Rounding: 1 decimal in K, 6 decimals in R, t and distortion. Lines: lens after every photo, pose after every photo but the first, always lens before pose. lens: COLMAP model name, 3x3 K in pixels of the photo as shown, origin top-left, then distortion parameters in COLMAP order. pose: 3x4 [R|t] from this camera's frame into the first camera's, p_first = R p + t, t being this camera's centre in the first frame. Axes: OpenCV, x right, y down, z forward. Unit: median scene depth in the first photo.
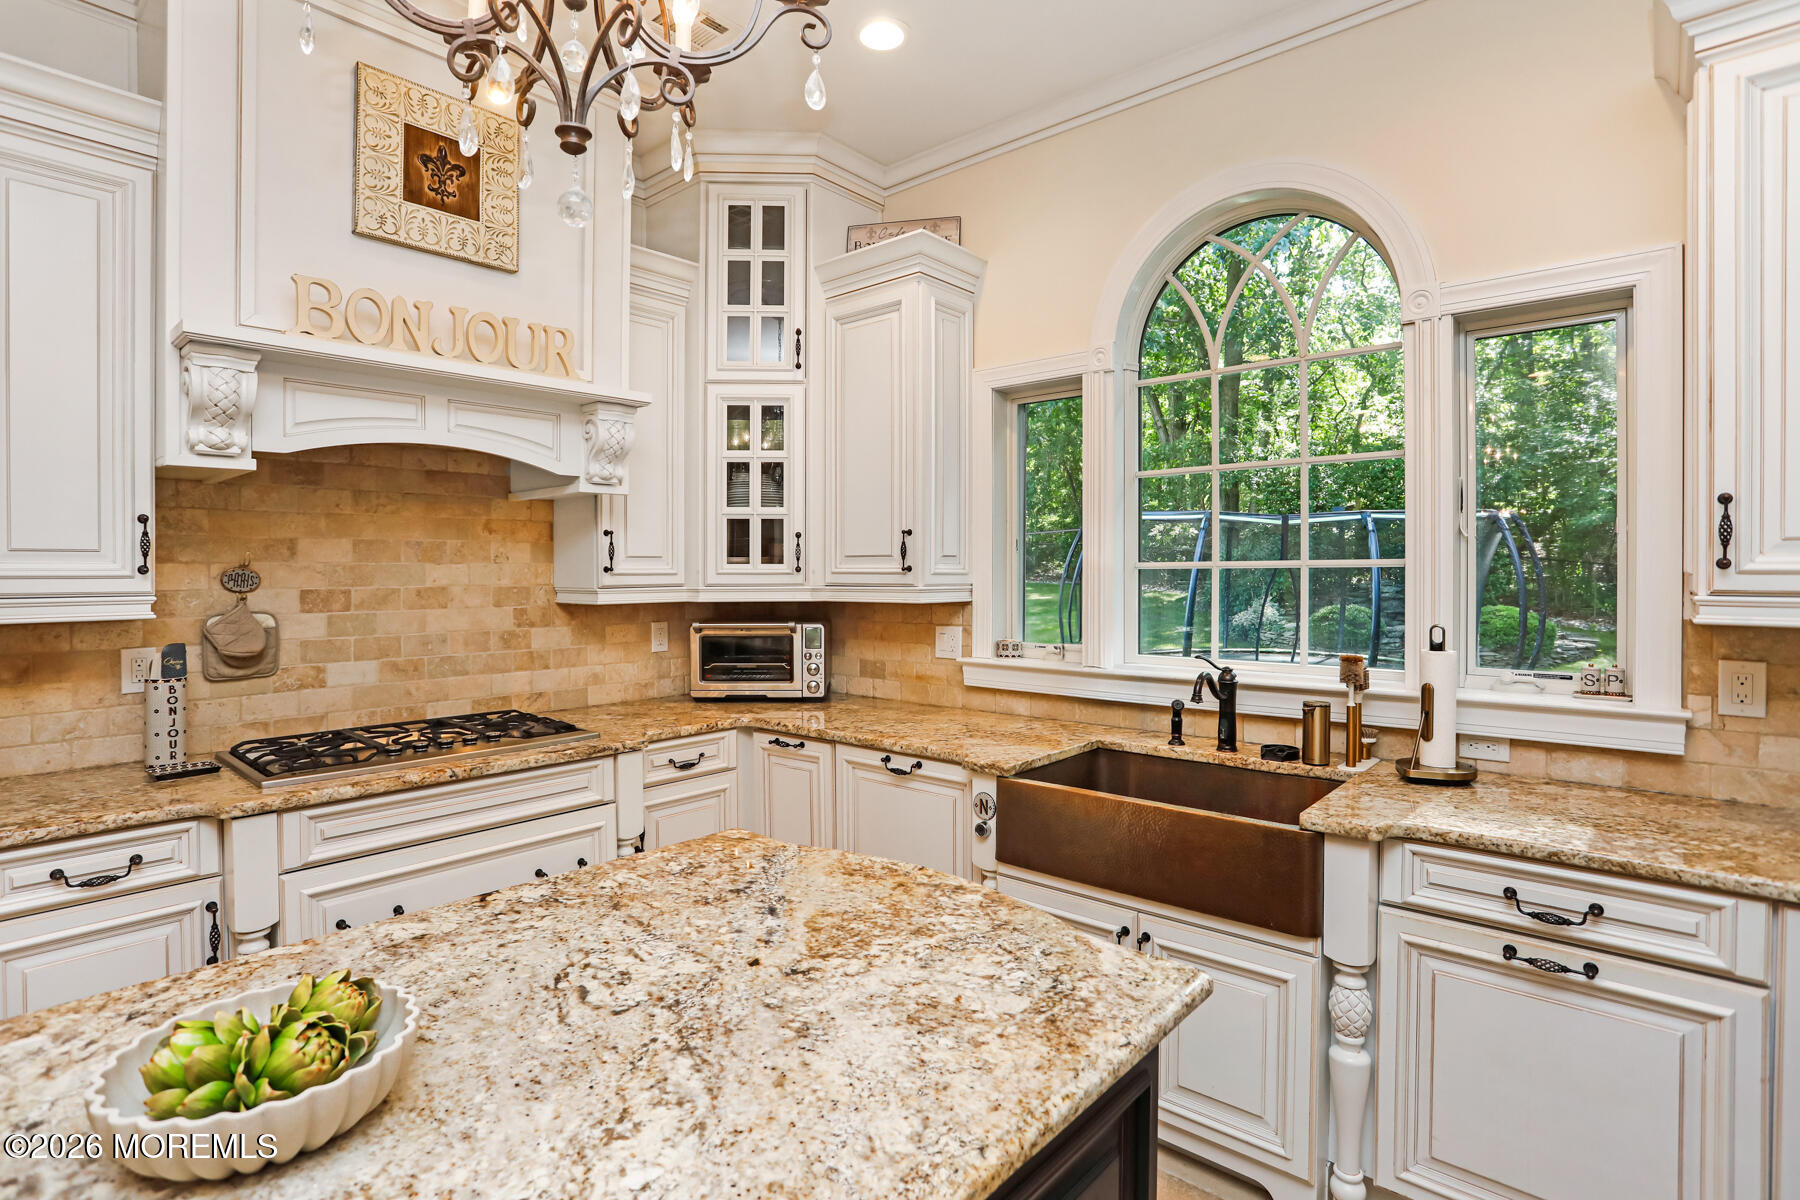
lens RADIAL K [[907.0, 0, 882.5], [0, 907.0, 572.1], [0, 0, 1]] dist [-0.046332, 0.001007]
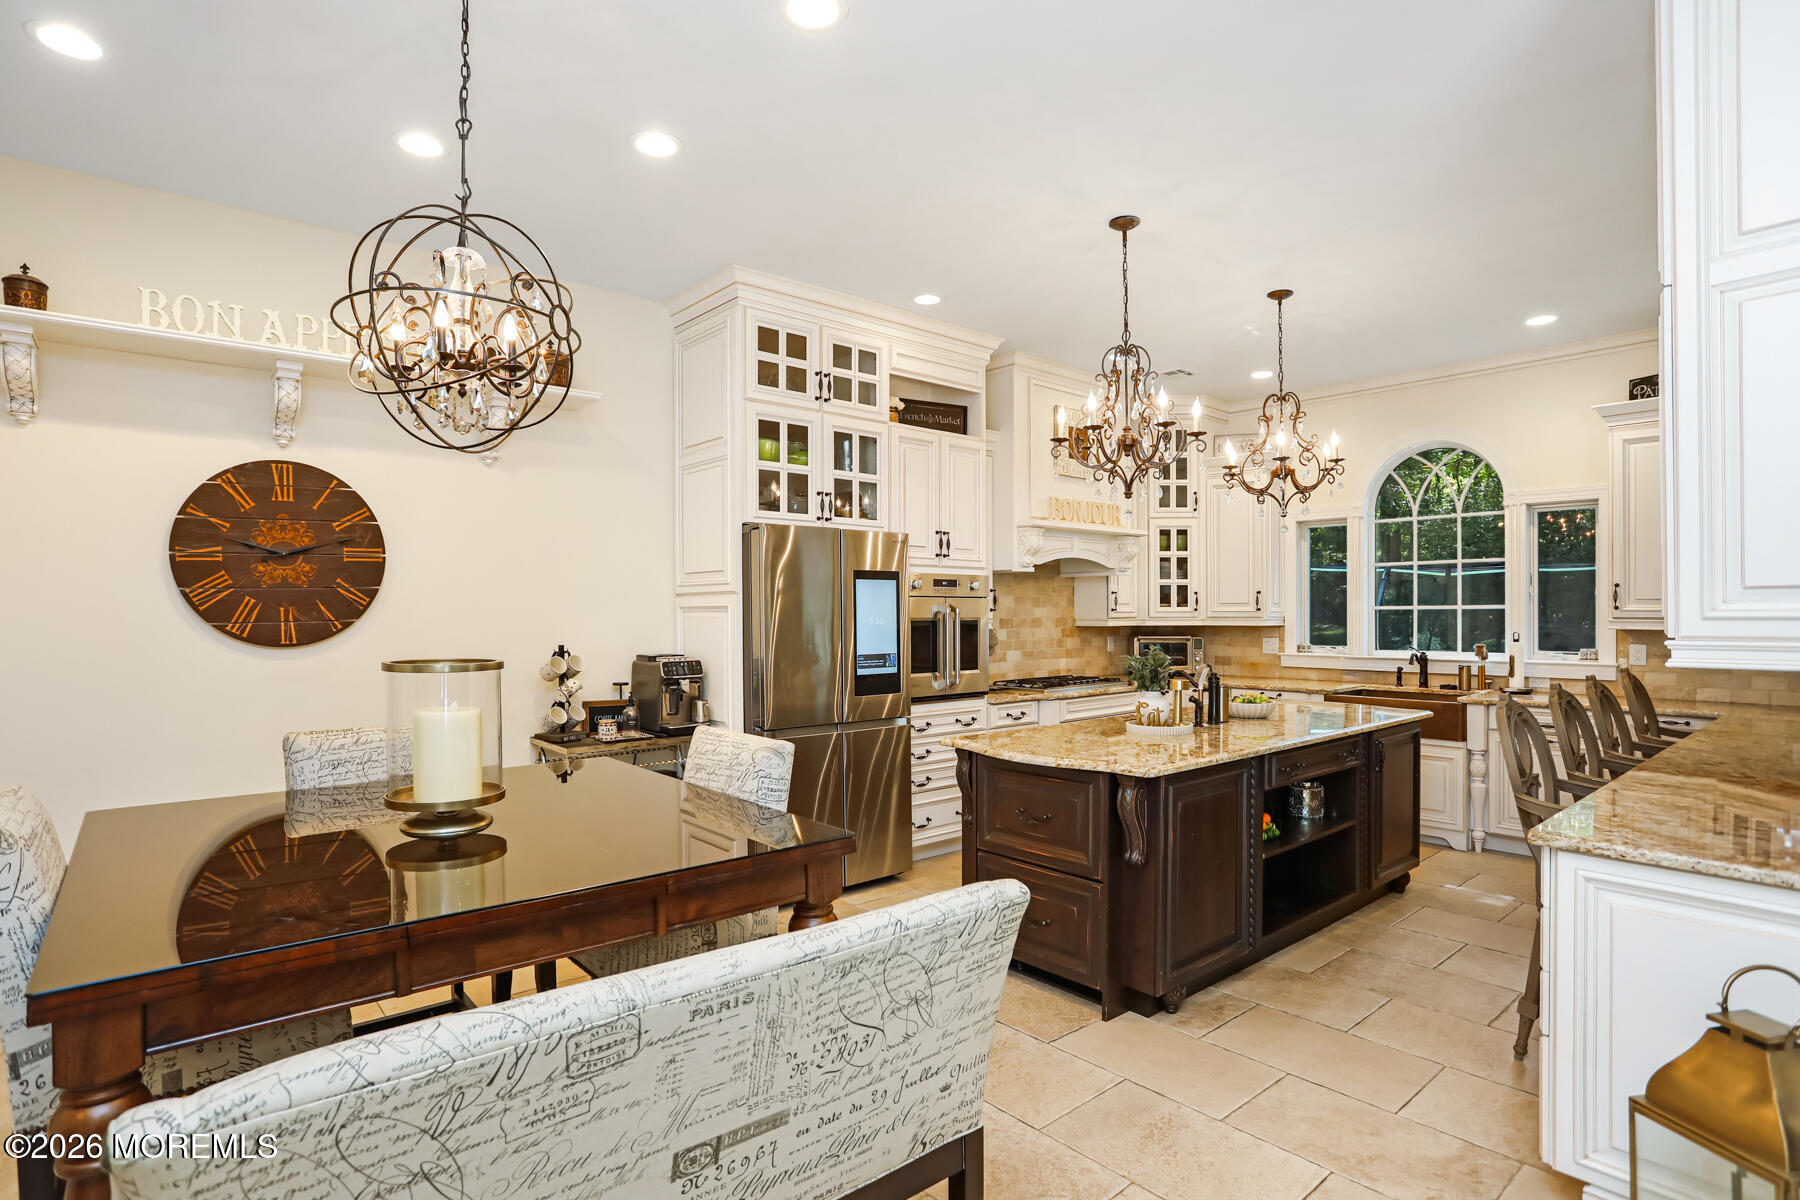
lens RADIAL K [[921.5, 0, 898.1], [0, 921.5, 607.9], [0, 0, 1]] dist [-0.014608, 0.000689]
pose [[0.993476, -0.000372, -0.114045, -0.717765], [-0.000024, 0.999994, -0.003475, 0.000568], [0.114045, 0.003455, 0.993470, -1.556829]]
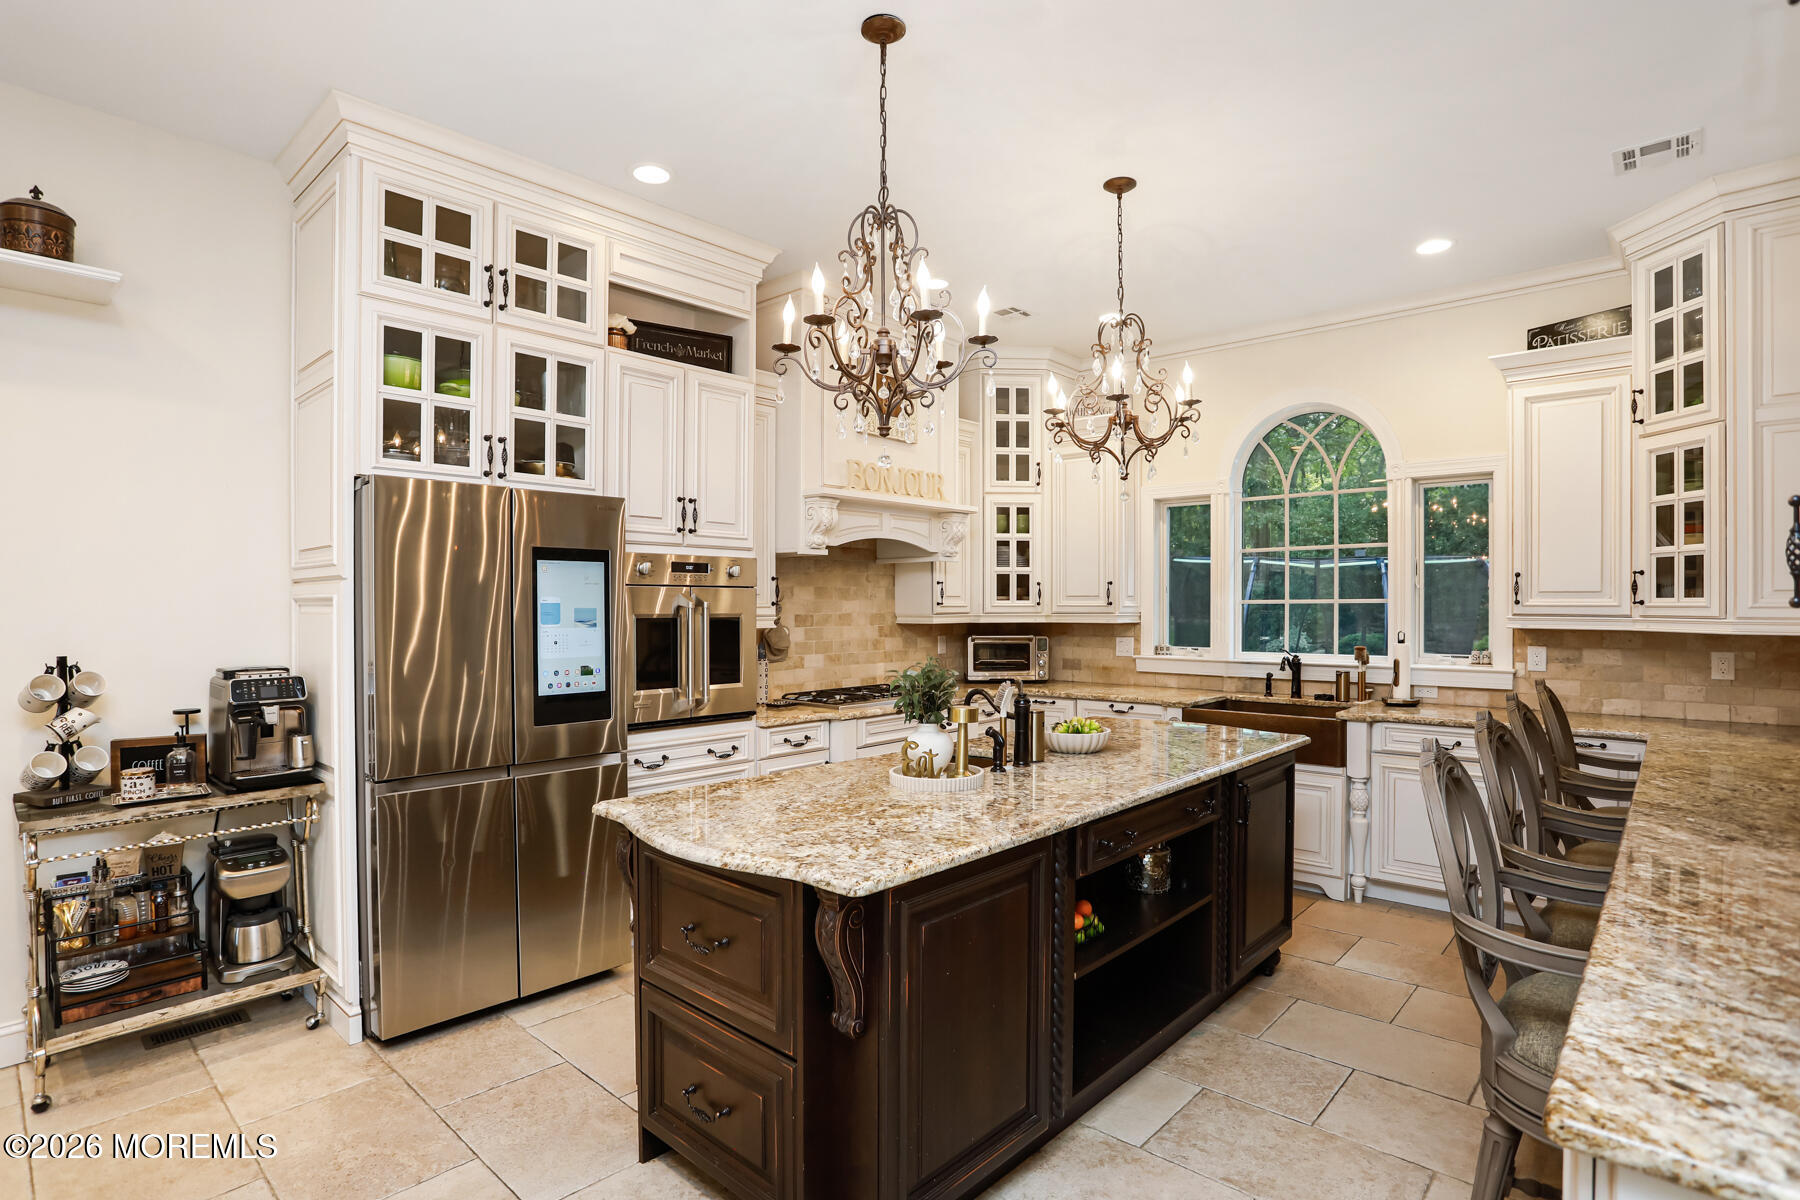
lens RADIAL K [[929.7, 0, 893.9], [0, 929.7, 605.4], [0, 0, 1]] dist [-0.037896, 0.000980]
pose [[0.999997, 0.001800, 0.001502, -0.505142], [-0.001802, 0.999998, 0.001094, -0.001426], [-0.001500, -0.001097, 0.999998, -1.023089]]
